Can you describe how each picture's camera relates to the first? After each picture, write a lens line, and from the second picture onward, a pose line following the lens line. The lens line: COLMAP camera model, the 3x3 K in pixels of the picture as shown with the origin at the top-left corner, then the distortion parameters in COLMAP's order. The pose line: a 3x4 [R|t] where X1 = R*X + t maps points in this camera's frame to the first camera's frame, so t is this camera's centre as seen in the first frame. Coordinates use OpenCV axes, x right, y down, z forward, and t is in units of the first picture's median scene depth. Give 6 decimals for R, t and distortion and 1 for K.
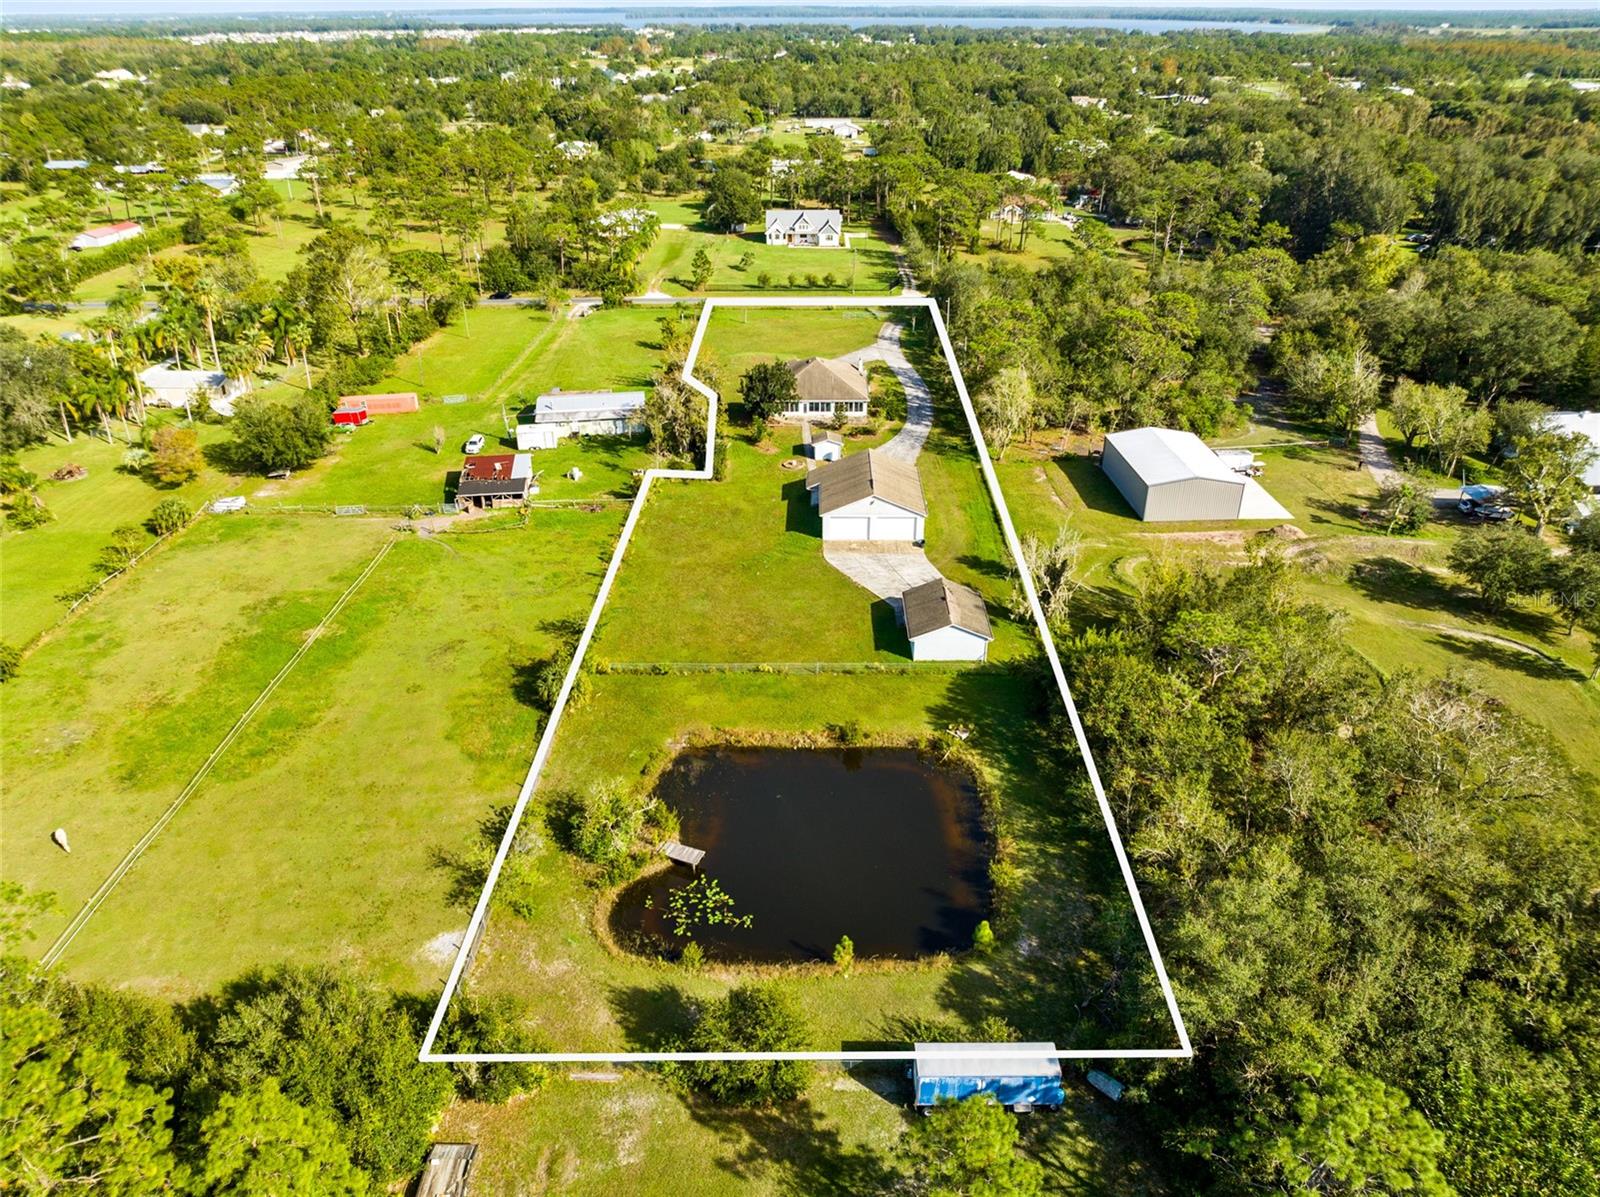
lens RADIAL K [[1140.7, 0, 800.0], [0, 1140.7, 598.5], [0, 0, 1]] dist [-0.044775, -0.003270]
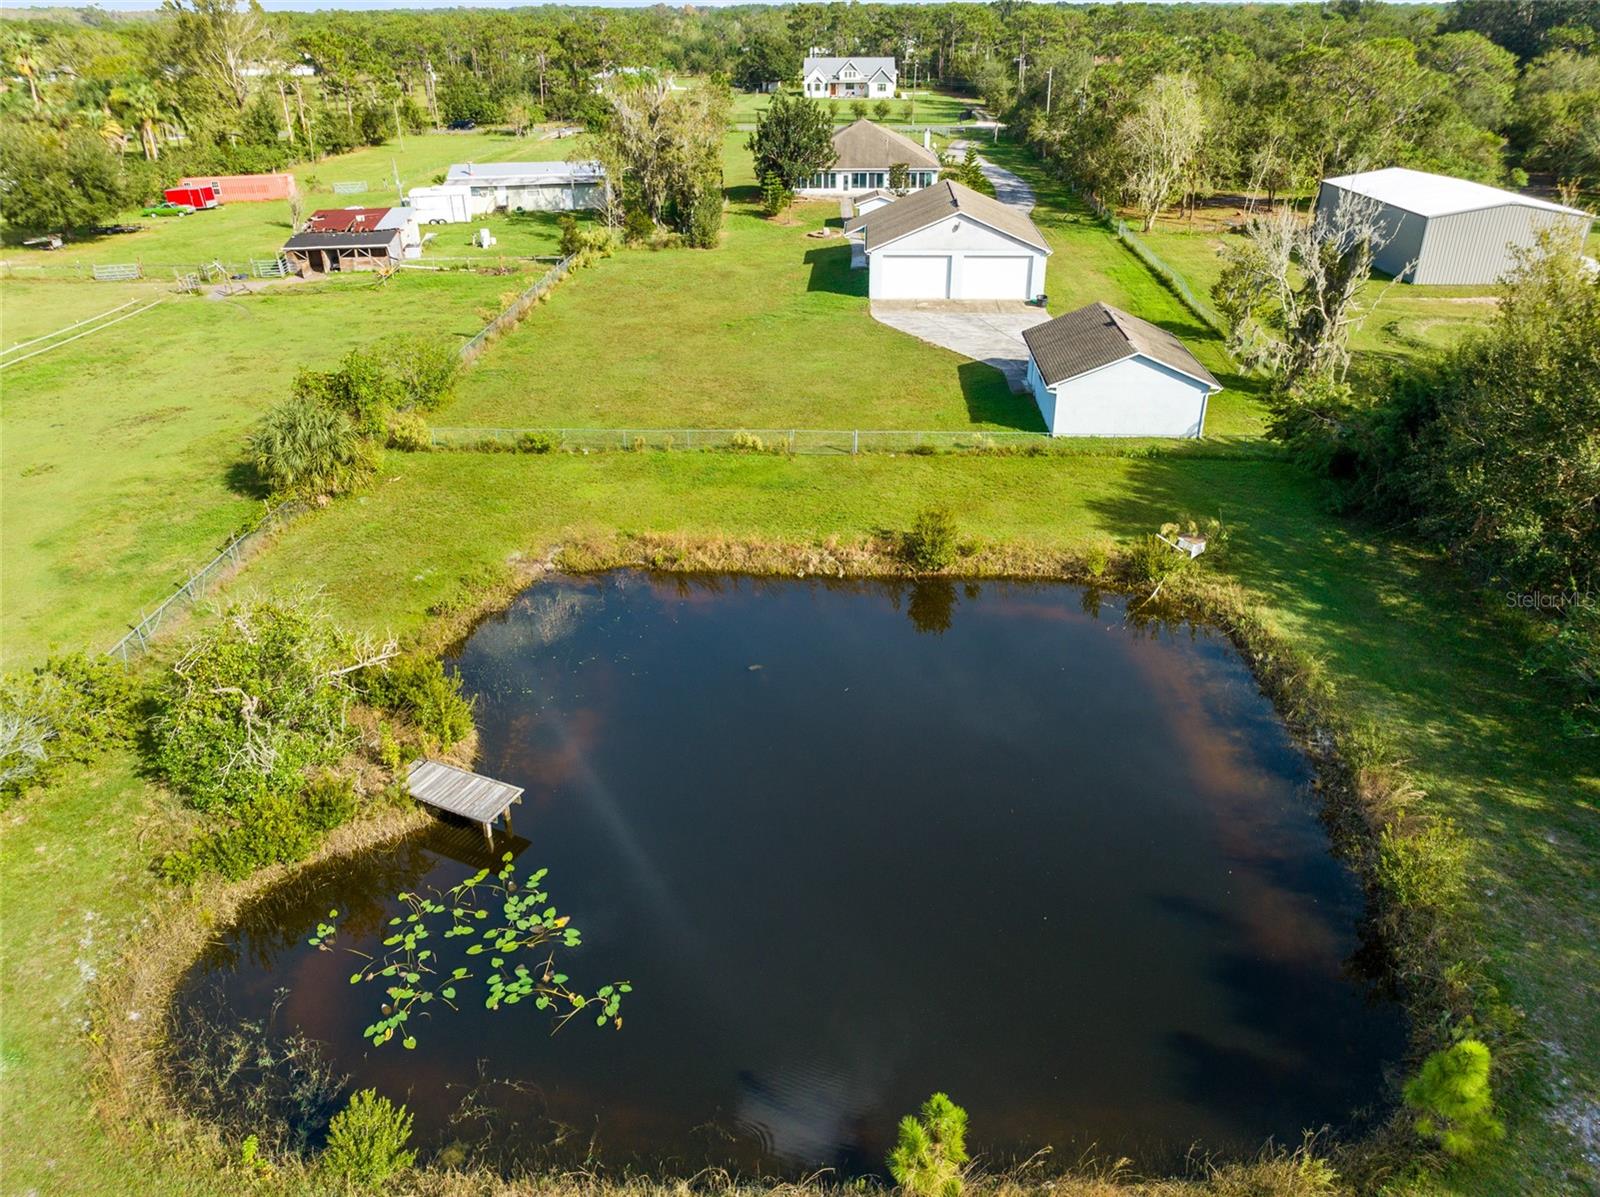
lens RADIAL K [[1140.7, 0, 800.0], [0, 1140.7, 598.5], [0, 0, 1]] dist [-0.044775, -0.003270]
pose [[0.999127, 0.015957, -0.038615, 0.012448], [-0.016121, 0.999862, -0.003930, 0.141205], [0.038547, 0.004549, 0.999246, 0.562360]]
